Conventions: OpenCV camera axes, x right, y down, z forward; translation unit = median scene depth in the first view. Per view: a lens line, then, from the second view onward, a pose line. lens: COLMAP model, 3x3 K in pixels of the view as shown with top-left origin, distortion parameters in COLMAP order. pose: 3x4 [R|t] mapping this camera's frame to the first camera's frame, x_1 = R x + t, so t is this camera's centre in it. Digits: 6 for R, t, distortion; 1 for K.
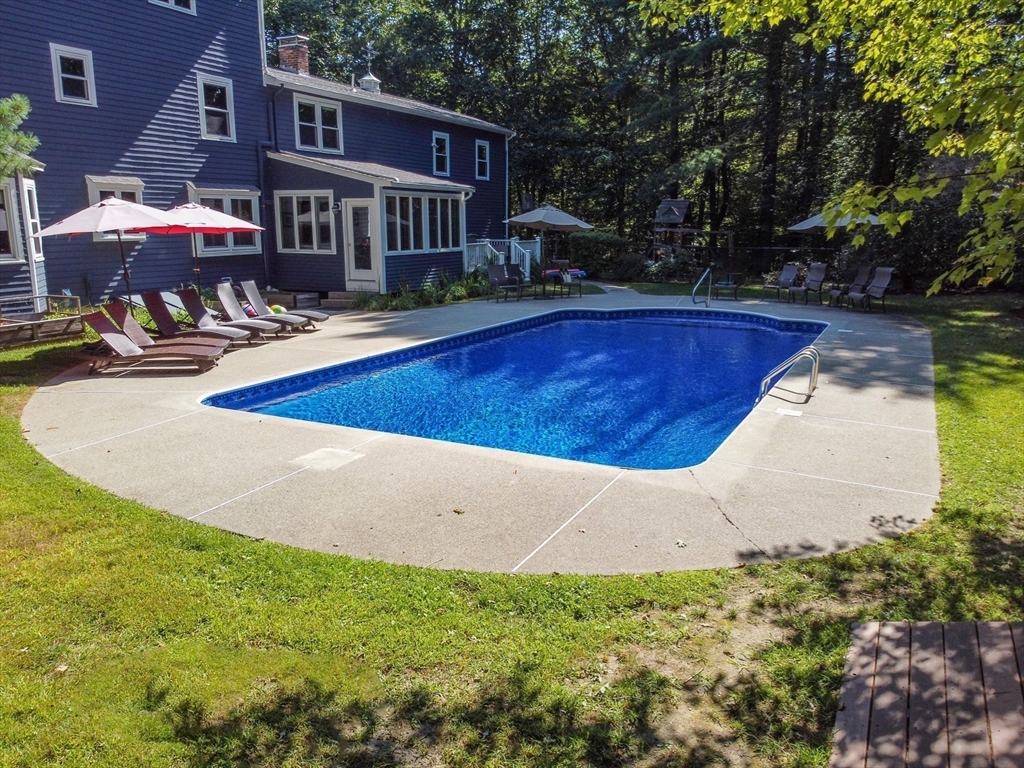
lens RADIAL K [[778.4, 0, 512.5], [0, 778.4, 383.0], [0, 0, 1]] dist [-0.005029, -0.005841]
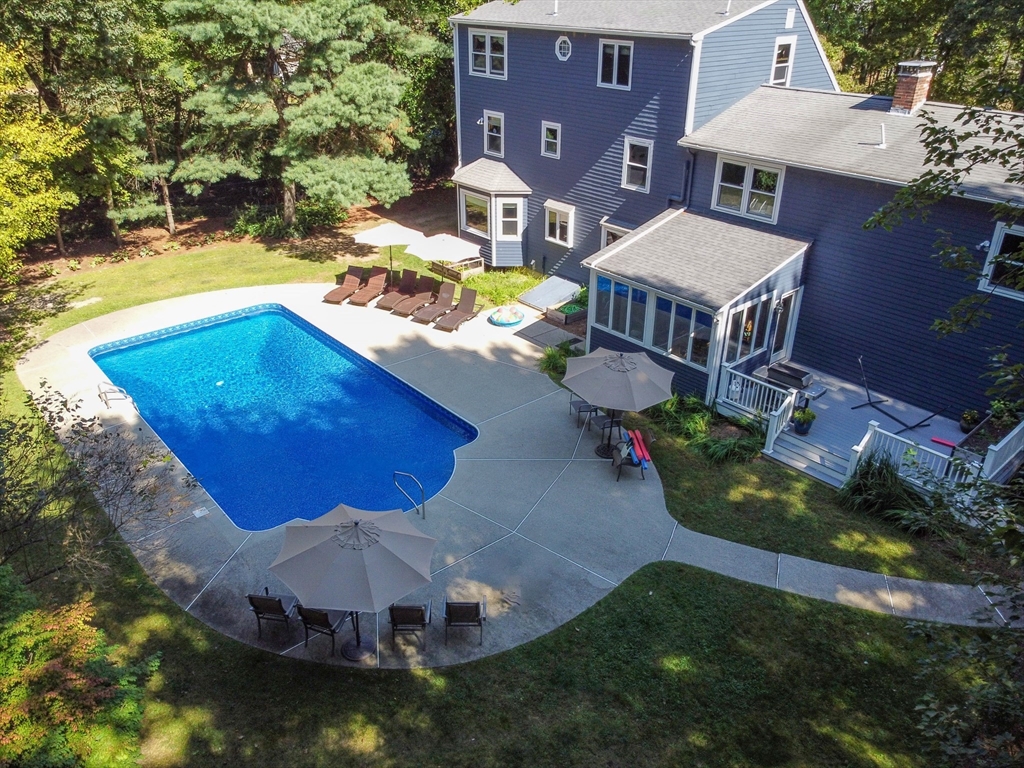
lens RADIAL K [[778.4, 0, 512.4], [0, 778.4, 385.2], [0, 0, 1]] dist [-0.005029, -0.005841]
pose [[-0.370325, 0.425405, -0.825766, 0.848655], [-0.197837, 0.832454, 0.517573, -0.663925], [0.907590, 0.355037, -0.224118, 1.233263]]
